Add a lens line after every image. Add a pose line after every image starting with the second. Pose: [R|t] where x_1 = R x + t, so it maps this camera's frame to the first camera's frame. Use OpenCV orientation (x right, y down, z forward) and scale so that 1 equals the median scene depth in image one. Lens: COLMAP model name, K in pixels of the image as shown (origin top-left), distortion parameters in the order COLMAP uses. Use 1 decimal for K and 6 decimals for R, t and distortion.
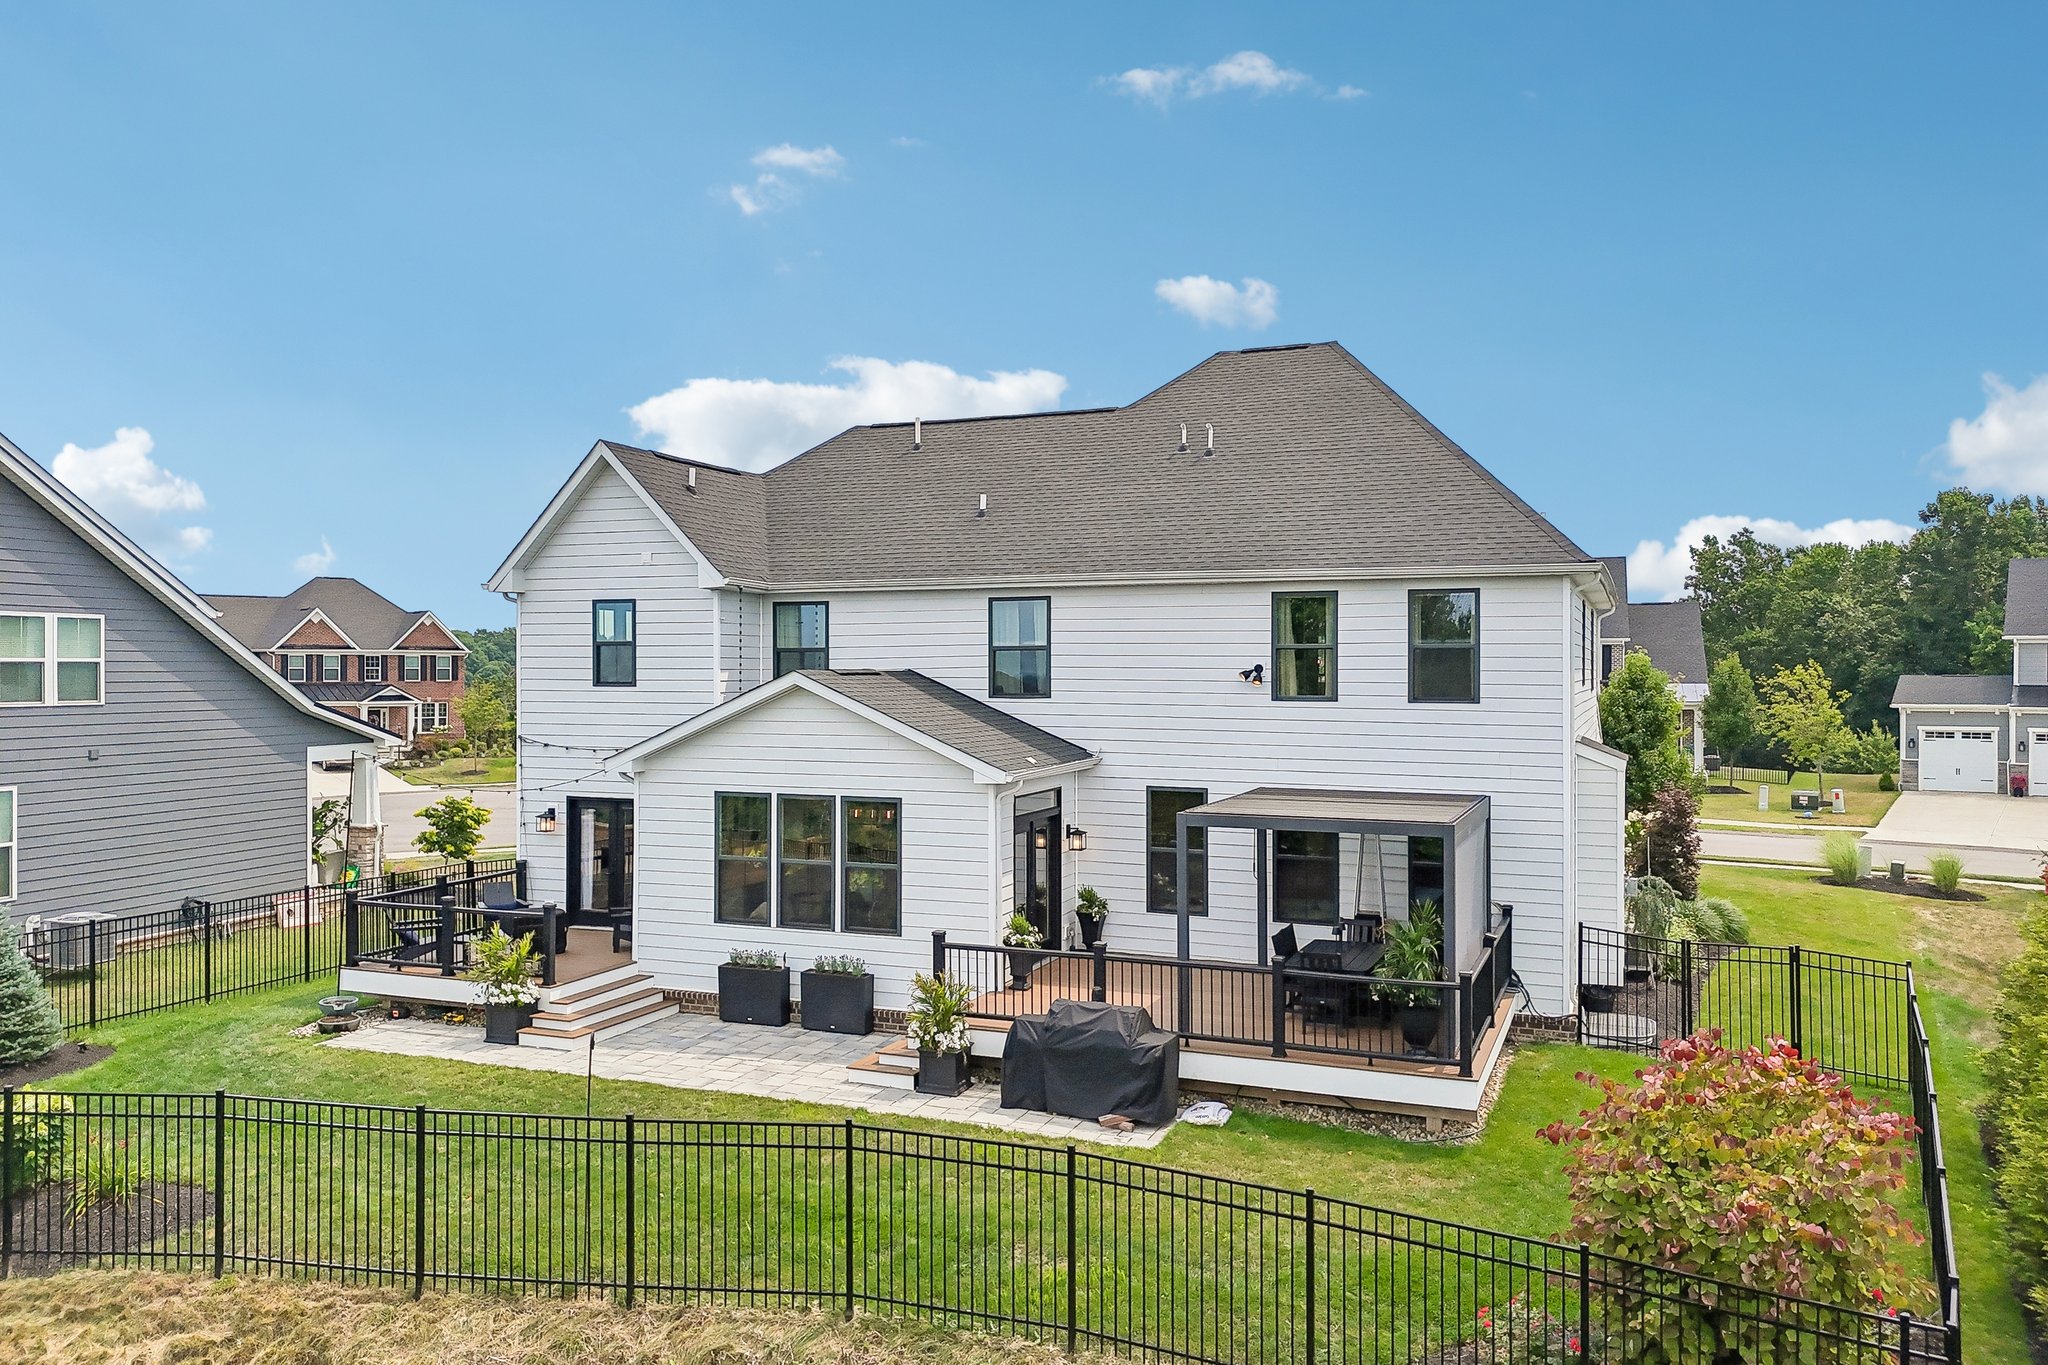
lens RADIAL K [[1497.5, 0, 1023.1], [0, 1497.5, 681.1], [0, 0, 1]] dist [0.083027, -0.093364]
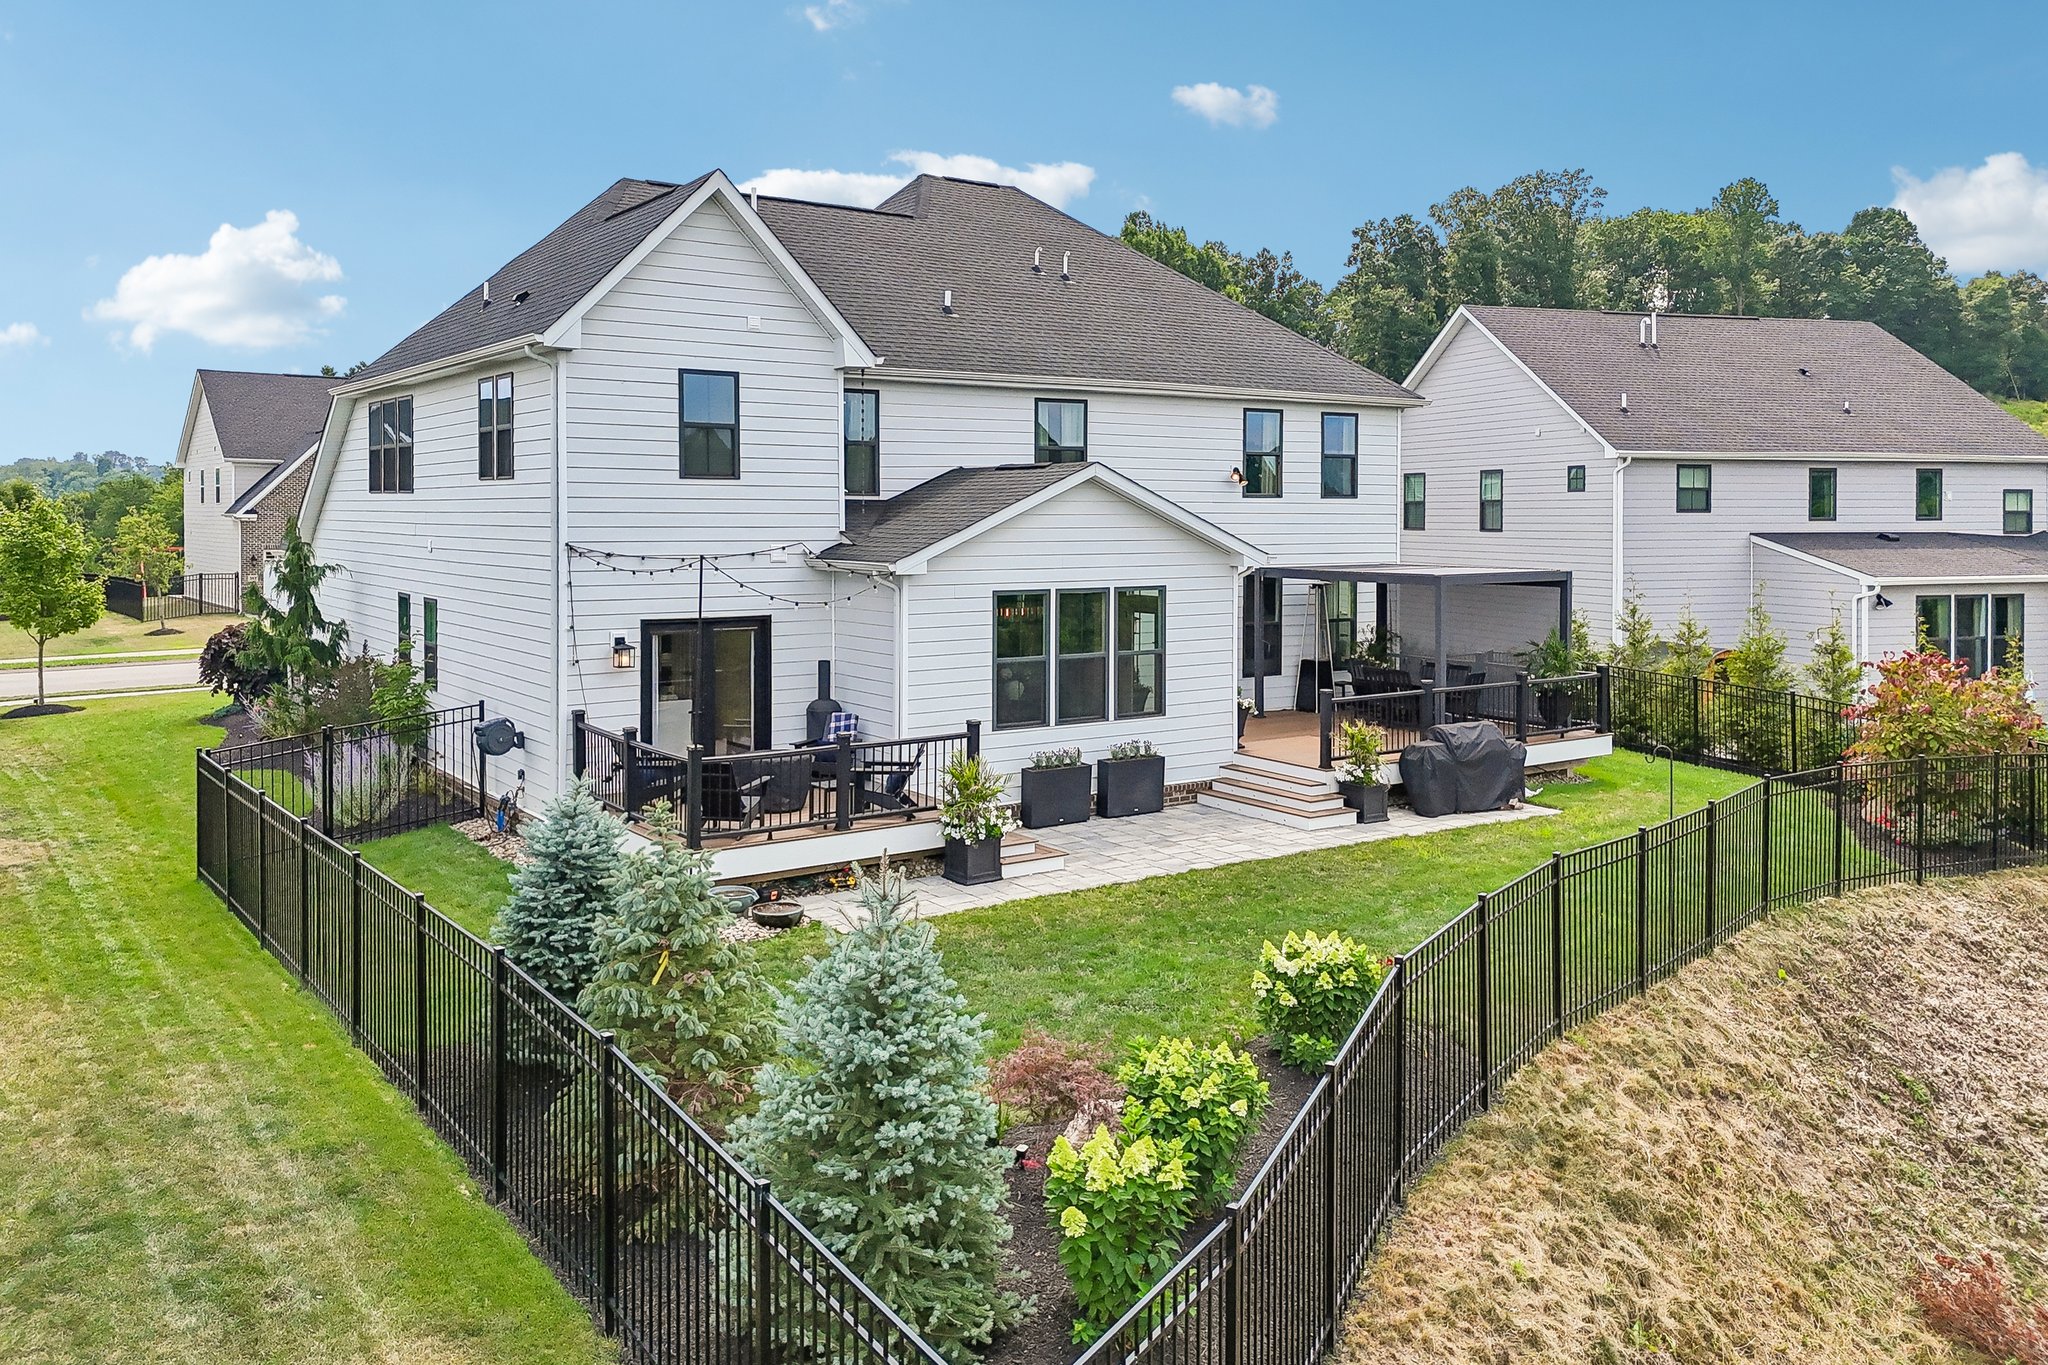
lens RADIAL K [[1497.5, 0, 1020.9], [0, 1497.5, 676.5], [0, 0, 1]] dist [0.083027, -0.093364]
pose [[0.586923, -0.084987, 0.805170, -0.964916], [0.010147, 0.995170, 0.097645, 0.036328], [-0.809579, -0.049140, 0.584951, 0.448400]]
